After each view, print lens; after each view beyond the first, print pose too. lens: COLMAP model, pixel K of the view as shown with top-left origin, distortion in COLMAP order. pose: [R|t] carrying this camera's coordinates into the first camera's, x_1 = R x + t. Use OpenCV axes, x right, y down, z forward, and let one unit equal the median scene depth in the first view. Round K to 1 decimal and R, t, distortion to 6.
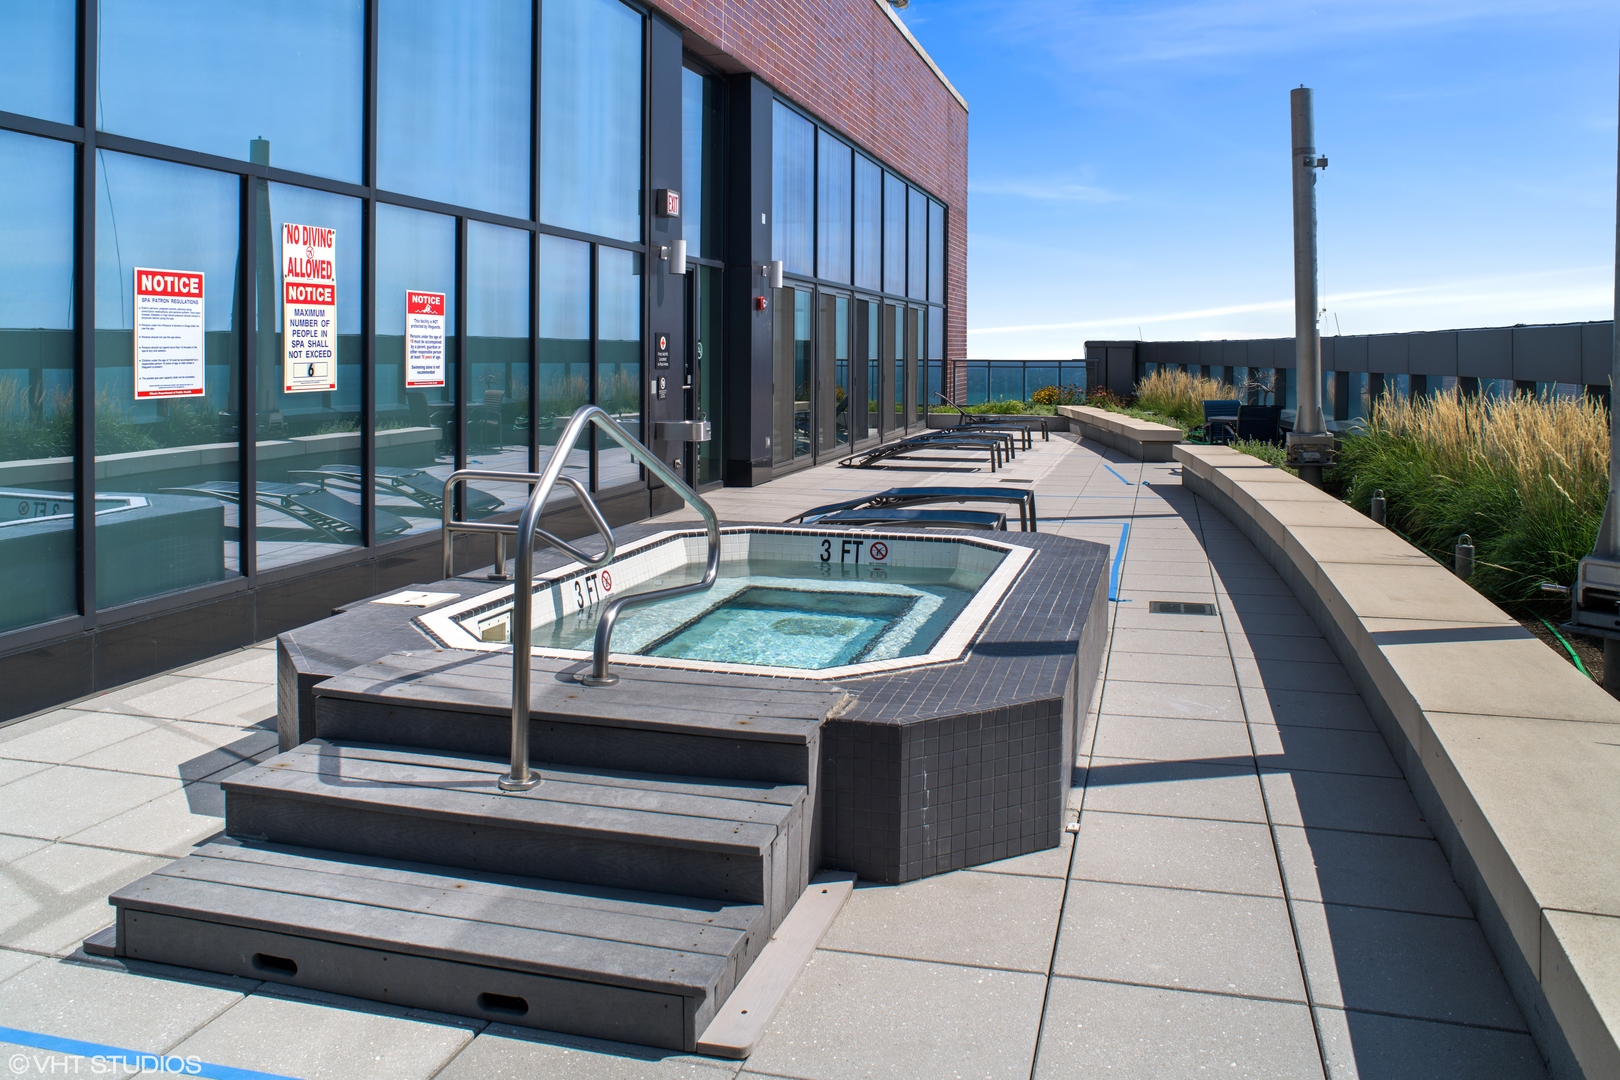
lens RADIAL K [[1207.7, 0, 810.0], [0, 1207.7, 540.0], [0, 0, 1]] dist [0.038534, 0.001644]
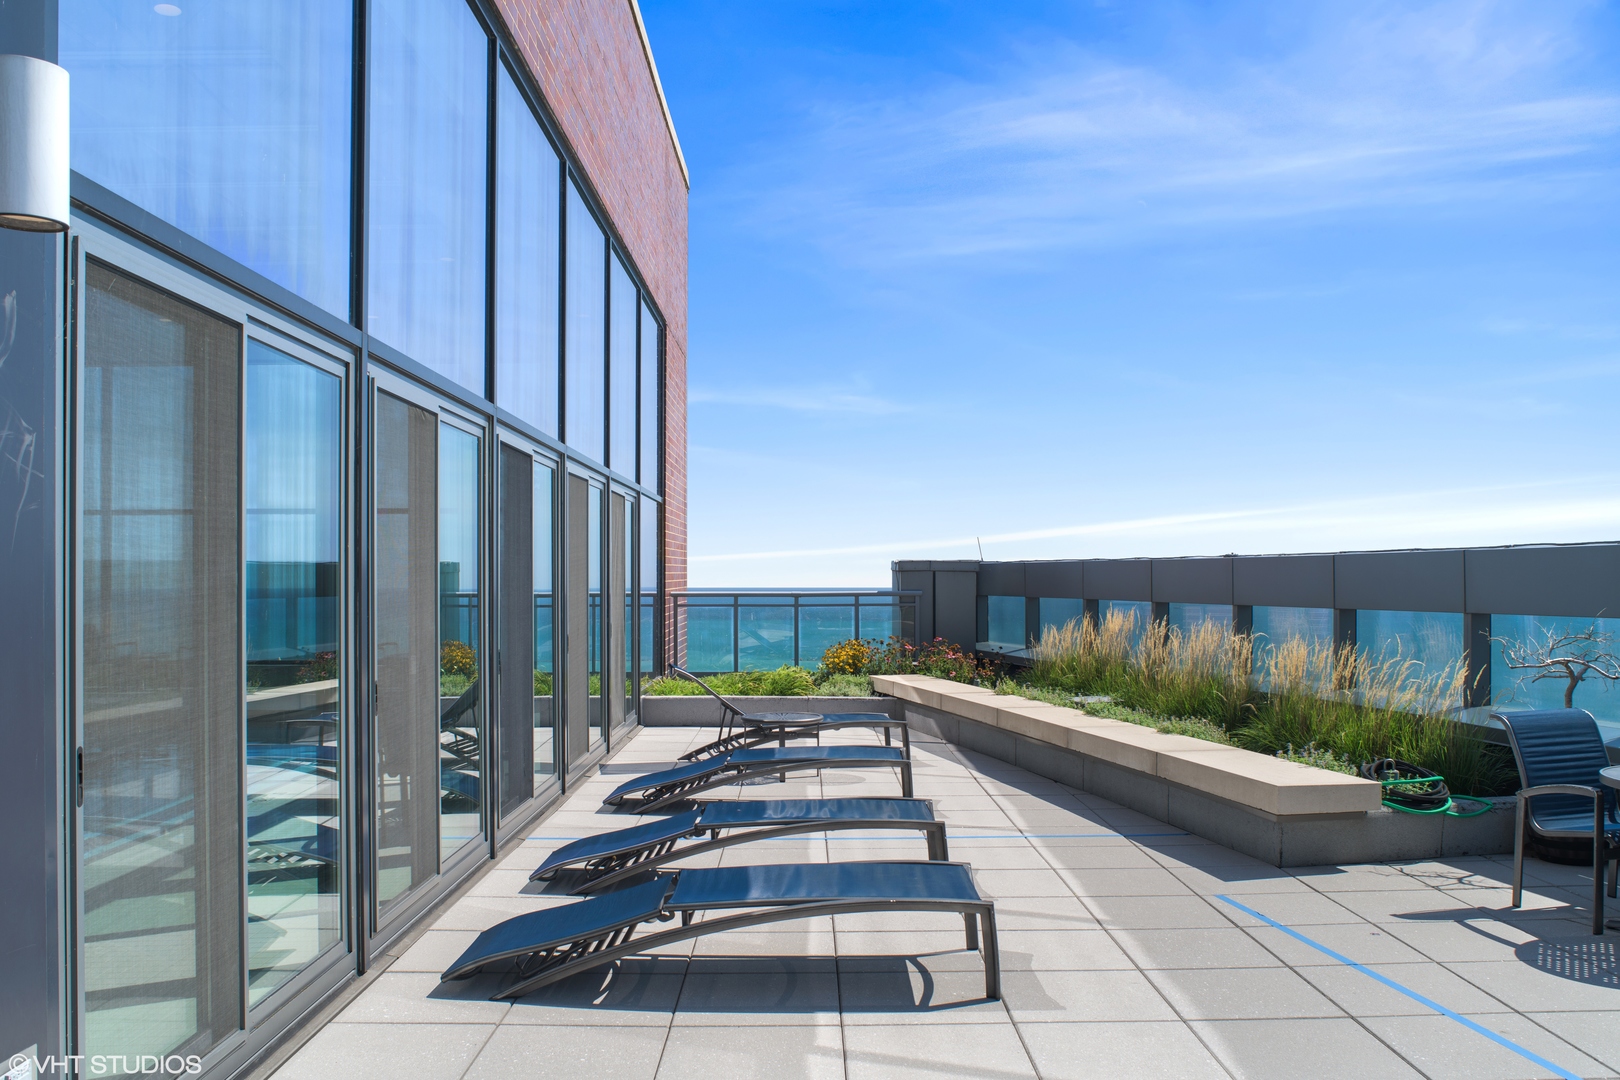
lens RADIAL K [[1207.7, 0, 810.0], [0, 1207.7, 540.0], [0, 0, 1]] dist [0.038534, 0.001644]
pose [[0.958776, 0.010852, 0.283954, 0.018071], [0.041813, 0.983006, -0.178750, -0.073614], [-0.281068, 0.183254, 0.942029, 0.471477]]
